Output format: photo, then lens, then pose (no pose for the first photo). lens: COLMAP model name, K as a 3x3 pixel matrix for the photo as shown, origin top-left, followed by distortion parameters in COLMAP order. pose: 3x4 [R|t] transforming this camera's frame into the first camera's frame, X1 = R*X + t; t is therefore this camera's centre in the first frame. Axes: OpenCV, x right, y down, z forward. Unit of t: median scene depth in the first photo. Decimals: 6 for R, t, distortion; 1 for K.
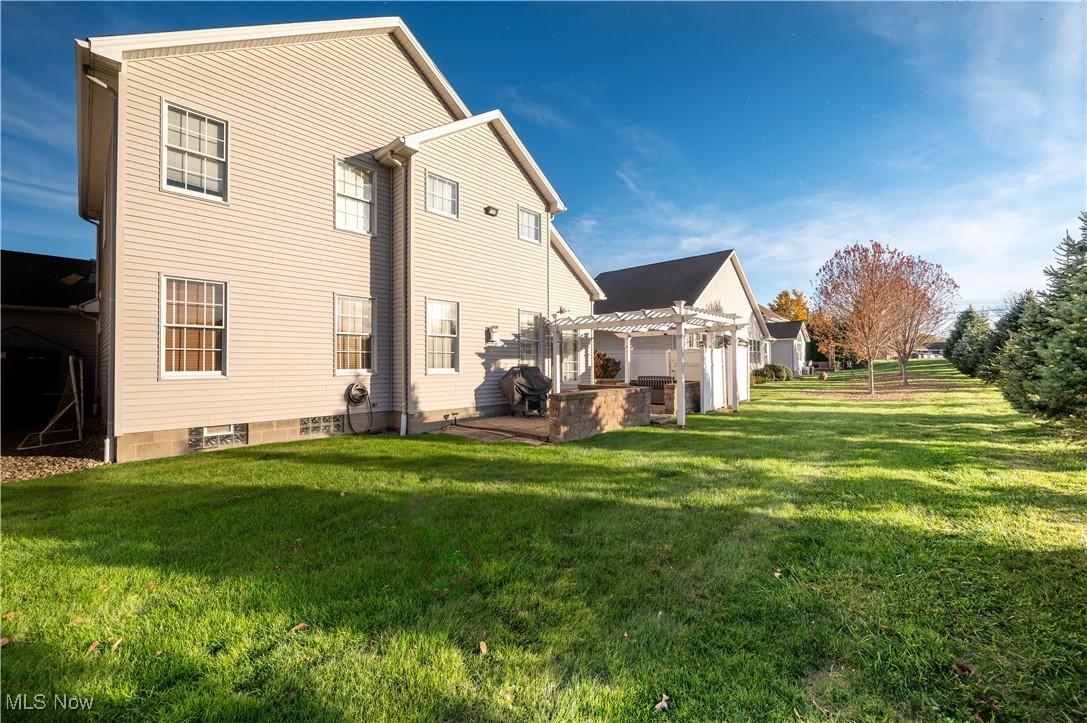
lens RADIAL K [[433.5, 0, 562.8], [0, 433.5, 355.9], [0, 0, 1]] dist [-0.000401, -0.001130]
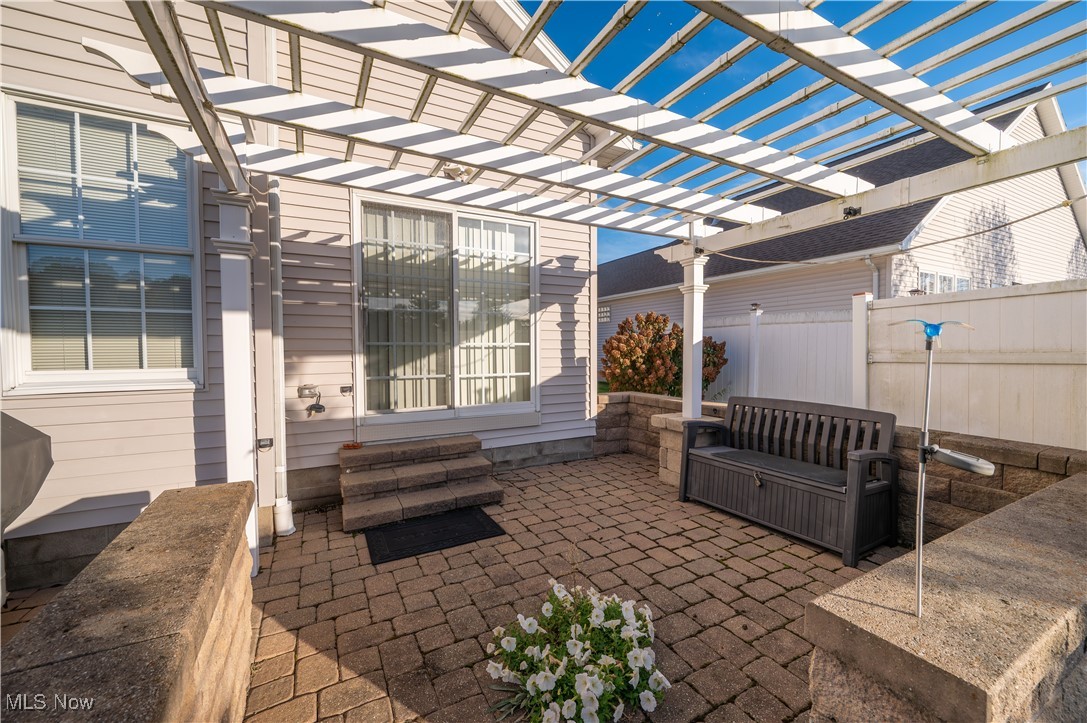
lens RADIAL K [[433.5, 0, 545.4], [0, 433.5, 361.7], [0, 0, 1]] dist [-0.000401, -0.001130]
pose [[0.928865, 0.010118, -0.370280, 0.234059], [0.008183, 0.998822, 0.047821, 0.015793], [0.370328, -0.047449, 0.927688, 0.994829]]
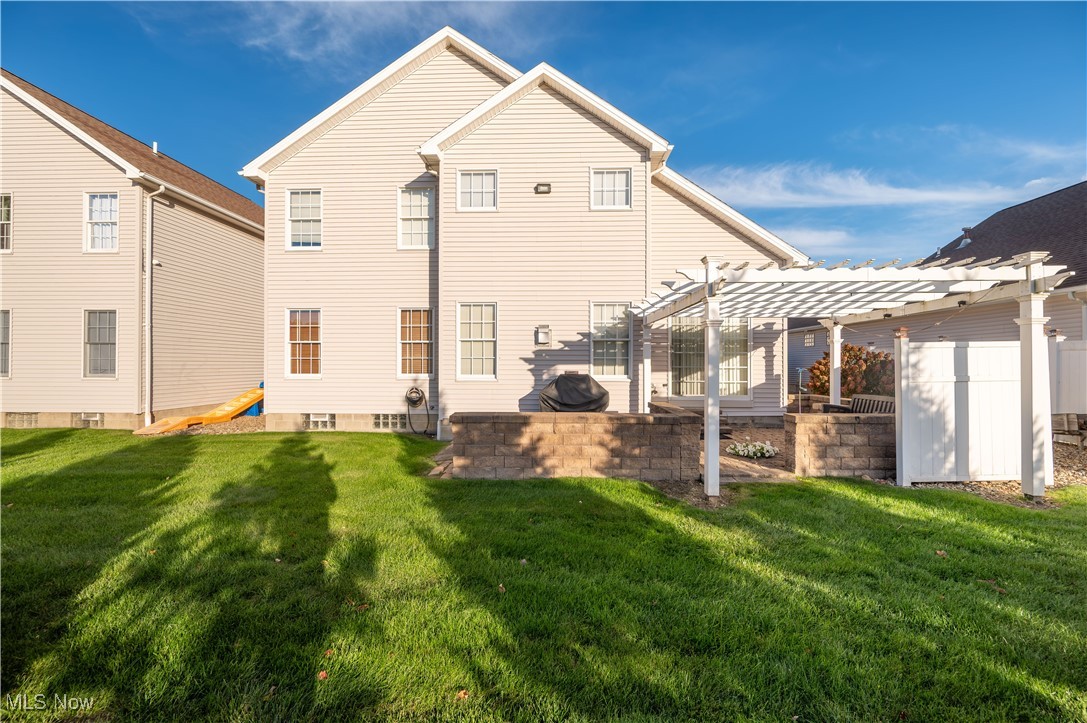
lens RADIAL K [[433.5, 0, 547.3], [0, 433.5, 361.3], [0, 0, 1]] dist [-0.000401, -0.001130]
pose [[0.627300, -0.001396, -0.778776, 0.507223], [0.010165, 0.999928, 0.006395, -0.004563], [0.778711, -0.011928, 0.627269, 0.490664]]
